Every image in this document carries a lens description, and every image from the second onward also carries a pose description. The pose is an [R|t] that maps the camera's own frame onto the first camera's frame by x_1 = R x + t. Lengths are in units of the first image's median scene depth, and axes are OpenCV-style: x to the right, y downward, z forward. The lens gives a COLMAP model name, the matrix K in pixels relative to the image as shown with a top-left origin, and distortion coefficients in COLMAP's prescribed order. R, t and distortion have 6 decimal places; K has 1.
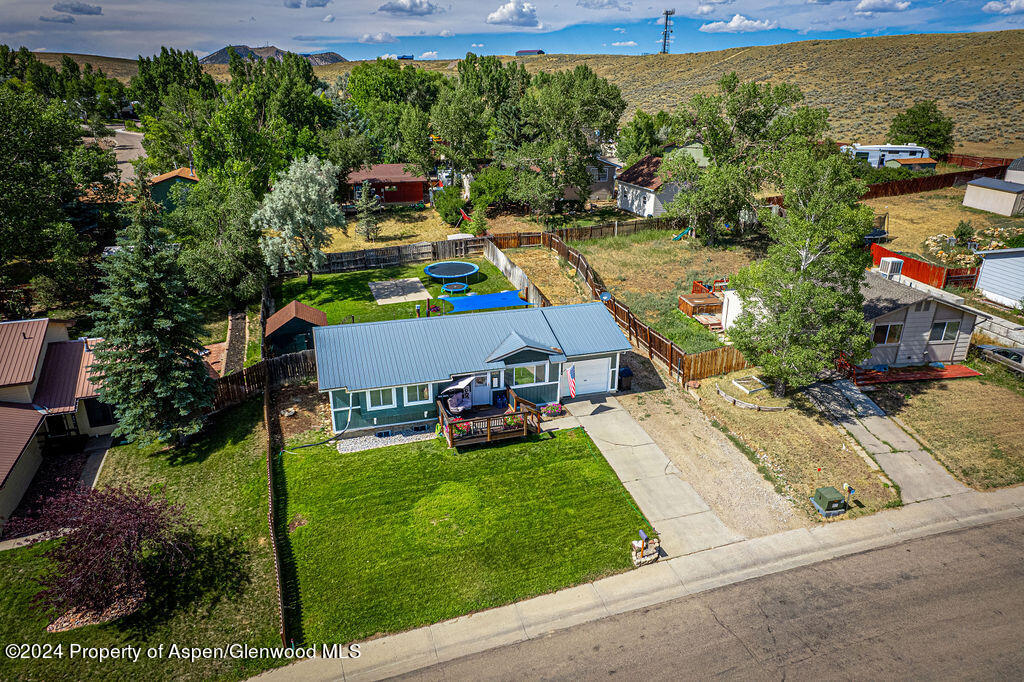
lens RADIAL K [[653.8, 0, 513.1], [0, 653.8, 344.2], [0, 0, 1]] dist [-0.075275, 0.069374]
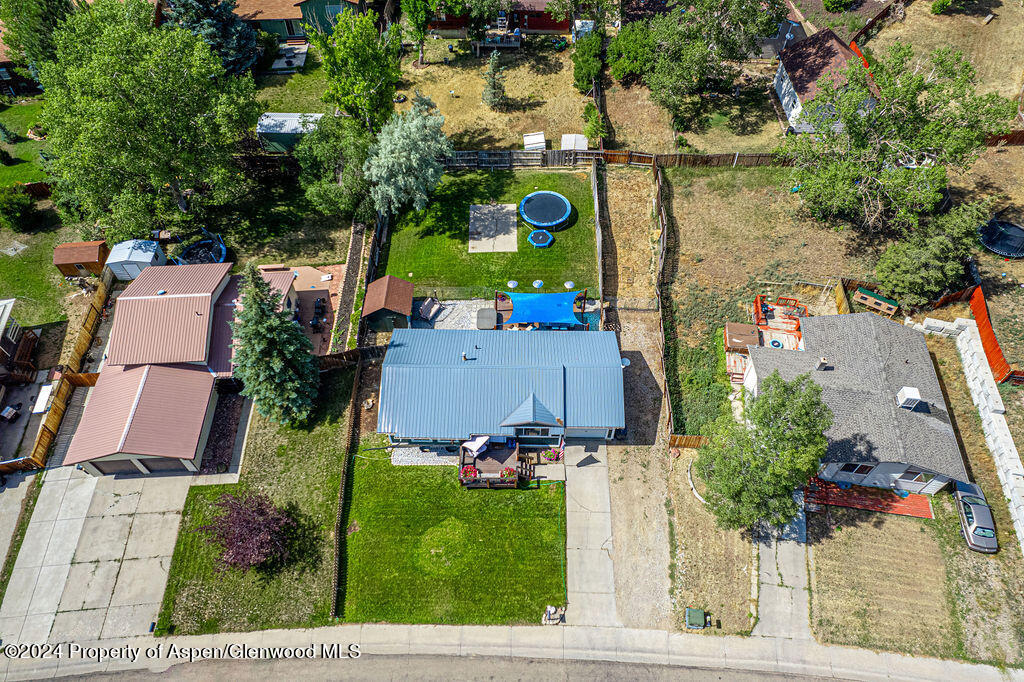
lens RADIAL K [[653.8, 0, 513.1], [0, 653.8, 344.2], [0, 0, 1]] dist [-0.075275, 0.069374]
pose [[0.949102, 0.244187, -0.198943, 0.202254], [-0.107489, 0.844817, 0.524148, -0.793478], [0.296061, -0.476085, 0.828065, -0.002161]]
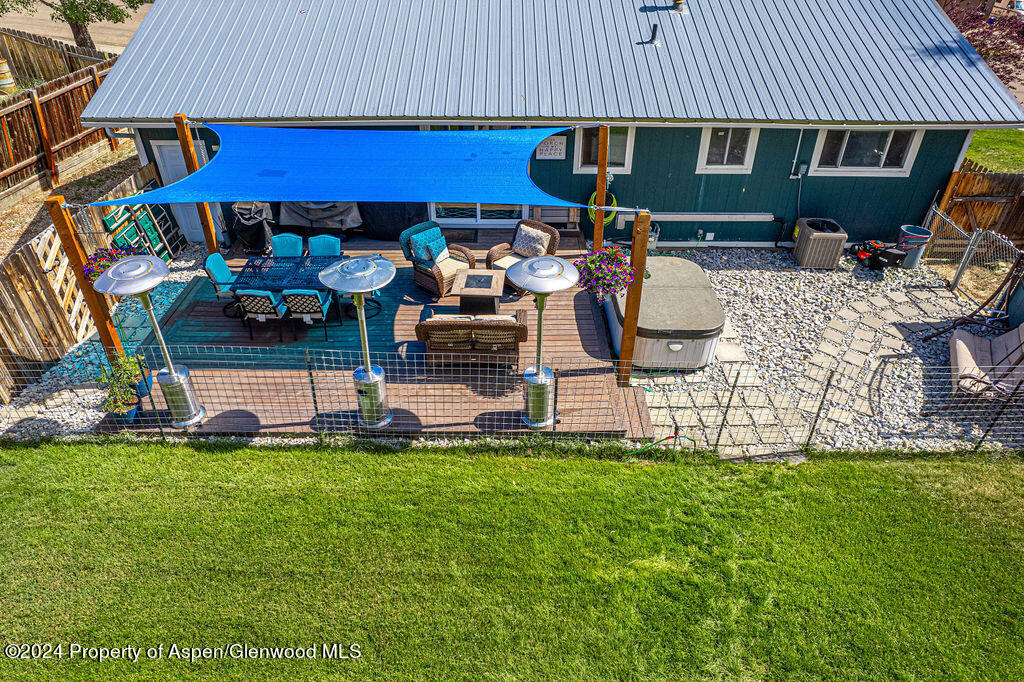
lens RADIAL K [[653.8, 0, 513.1], [0, 653.8, 344.2], [0, 0, 1]] dist [-0.075275, 0.069374]
pose [[-0.955603, -0.184476, 0.229763, -0.189031], [0.087391, 0.567241, 0.818902, -0.263153], [-0.281399, 0.802625, -0.525936, 1.490735]]
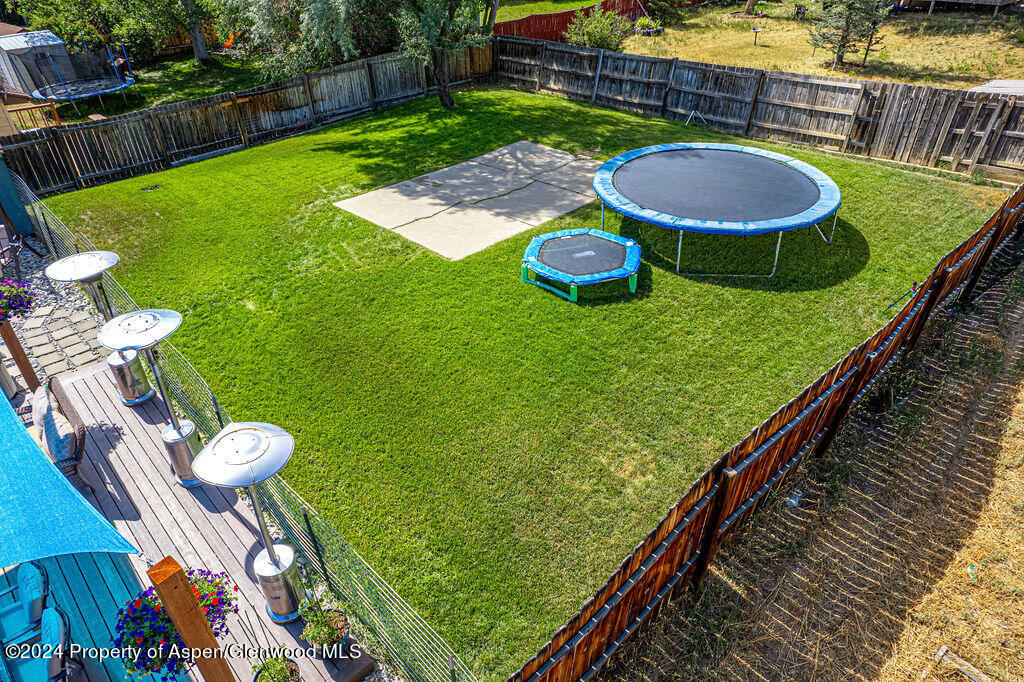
lens RADIAL K [[659.3, 0, 512.0], [0, 659.3, 341.0], [0, 0, 1]] dist [-0.079511, 0.073598]
pose [[0.437734, 0.499376, -0.747671, 0.122482], [-0.322492, 0.863445, 0.387895, -0.220205], [0.839278, 0.071323, 0.539004, 1.360865]]
